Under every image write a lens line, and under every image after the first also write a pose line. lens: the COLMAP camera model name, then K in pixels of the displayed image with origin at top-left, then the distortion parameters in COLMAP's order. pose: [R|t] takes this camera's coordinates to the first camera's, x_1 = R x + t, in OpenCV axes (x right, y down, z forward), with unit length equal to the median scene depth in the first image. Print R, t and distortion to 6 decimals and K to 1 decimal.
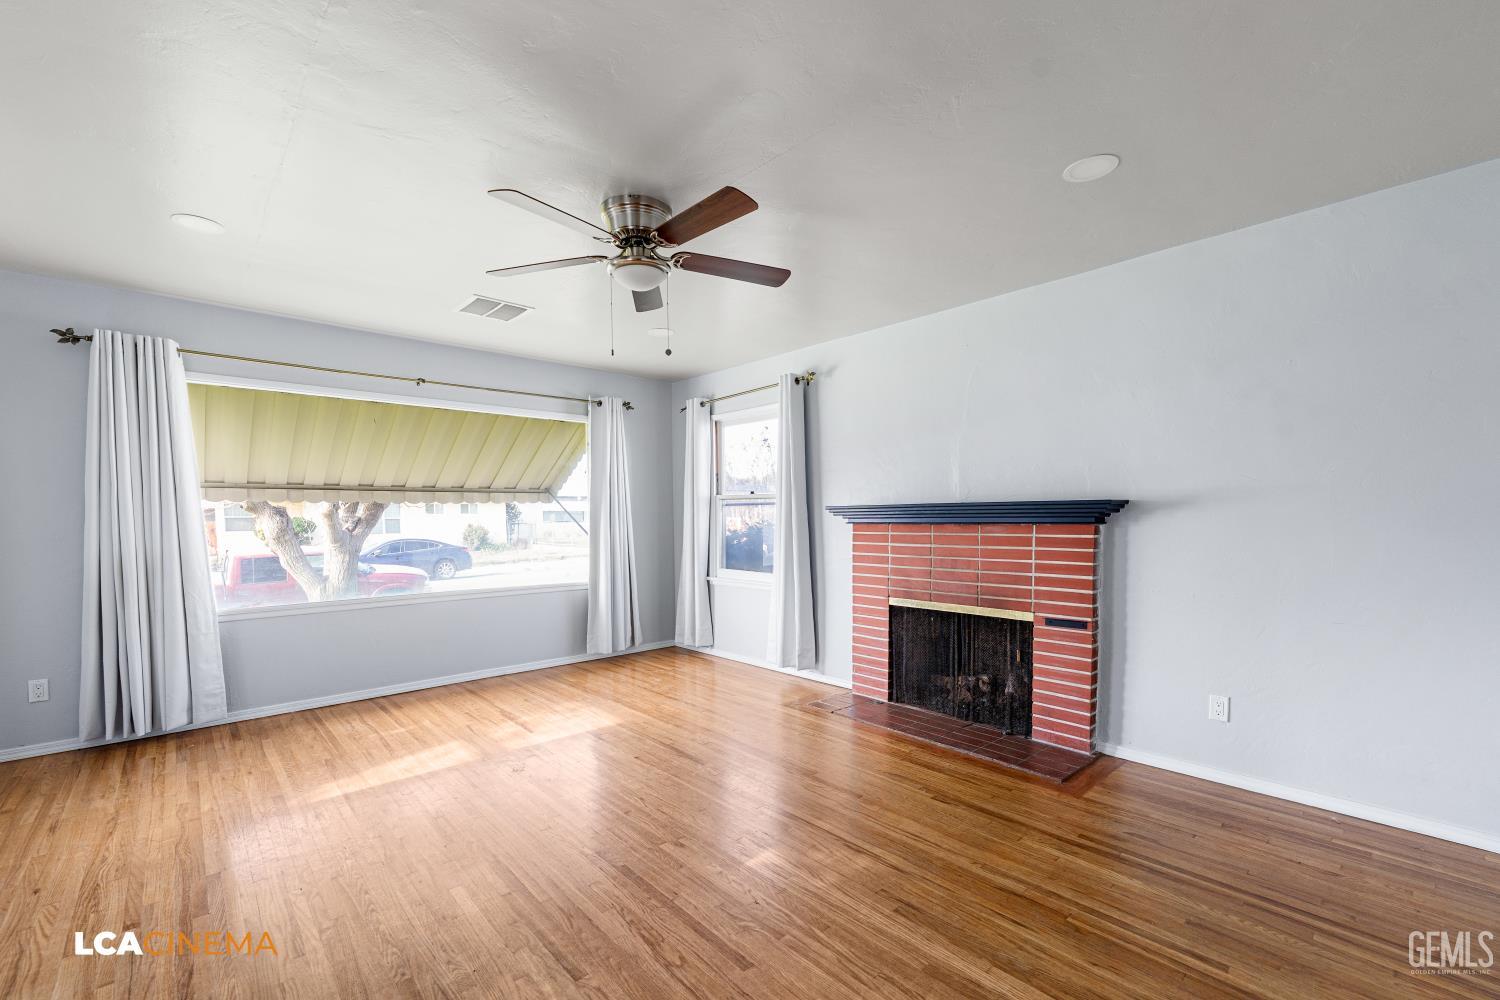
lens RADIAL K [[620.9, 0, 733.6], [0, 620.9, 549.3], [0, 0, 1]] dist [-0.003861, 0.000709]
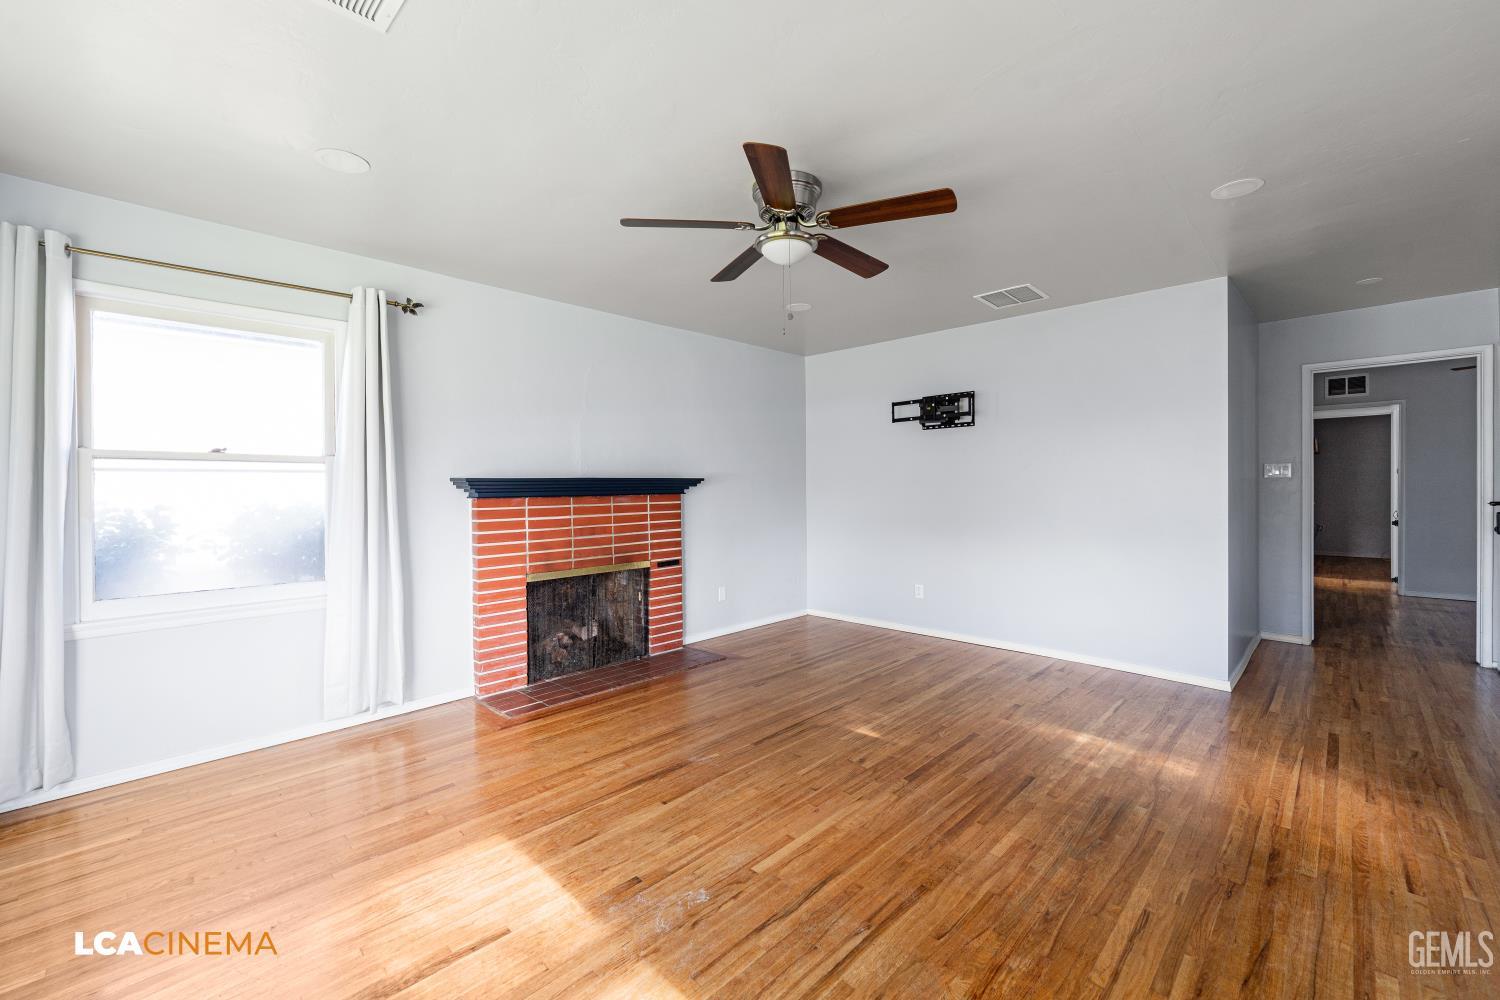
lens RADIAL K [[620.9, 0, 738.5], [0, 620.9, 490.4], [0, 0, 1]] dist [-0.003861, 0.000709]
pose [[-0.061611, -0.001380, 0.998099, -0.872533], [0.060228, 0.998172, 0.005097, -0.044734], [-0.996281, 0.060427, -0.061415, 0.880762]]
